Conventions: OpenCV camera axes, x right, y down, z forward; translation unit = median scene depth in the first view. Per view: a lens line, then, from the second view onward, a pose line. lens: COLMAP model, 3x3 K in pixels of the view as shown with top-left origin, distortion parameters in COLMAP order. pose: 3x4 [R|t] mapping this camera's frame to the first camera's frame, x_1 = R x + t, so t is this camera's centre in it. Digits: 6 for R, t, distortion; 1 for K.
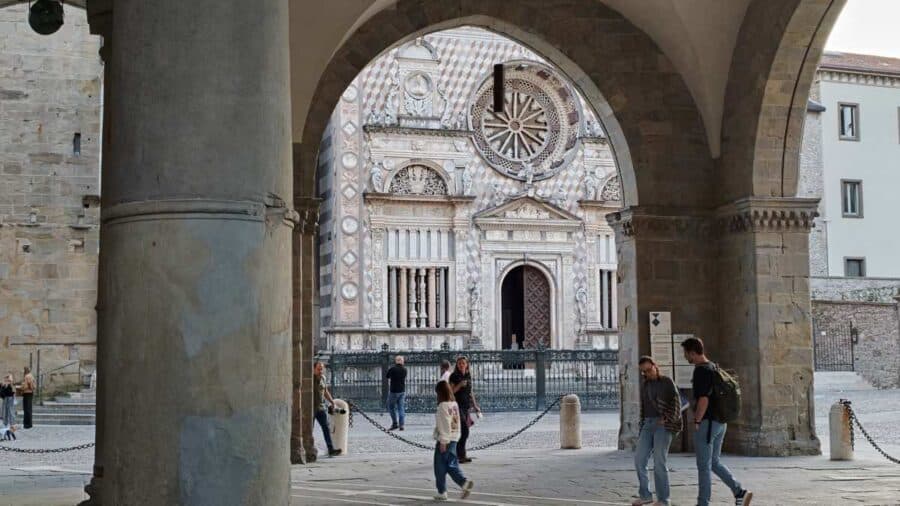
lens RADIAL K [[1248.6, 0, 466.7], [0, 1248.6, 253.7], [0, 0, 1]] dist [0.239444, -0.767873]
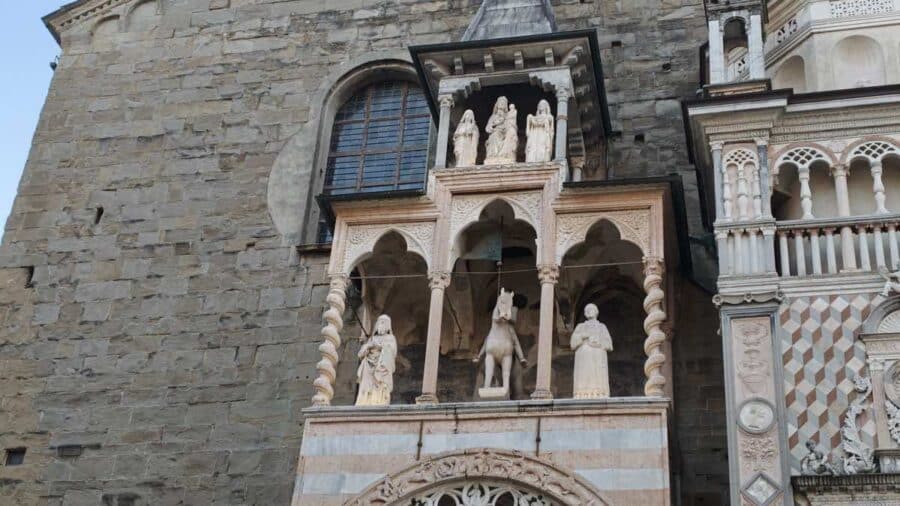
lens RADIAL K [[1248.6, 0, 466.7], [0, 1248.6, 253.7], [0, 0, 1]] dist [0.239444, -0.767873]
pose [[0.858224, -0.222499, -0.462543, 0.043025], [-0.022144, 0.884269, -0.466452, 0.037322], [0.512798, 0.410562, 0.753974, 0.568663]]
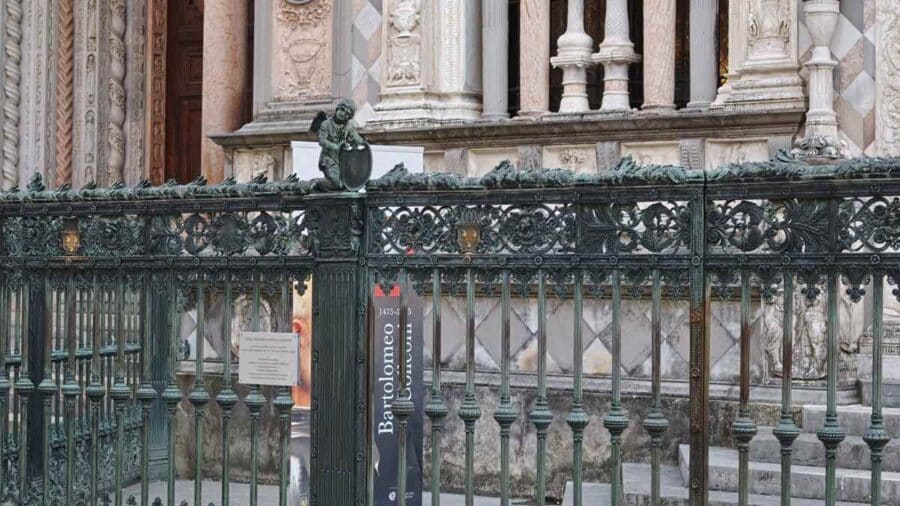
lens RADIAL K [[1788.7, 0, 450.0], [0, 1788.7, 253.0], [0, 0, 1]] dist [0.020289, -0.159199]
pose [[0.597765, 0.006942, -0.801641, 0.184135], [0.057118, 0.997052, 0.051226, 0.066184], [0.799634, -0.076409, 0.595607, 0.804312]]
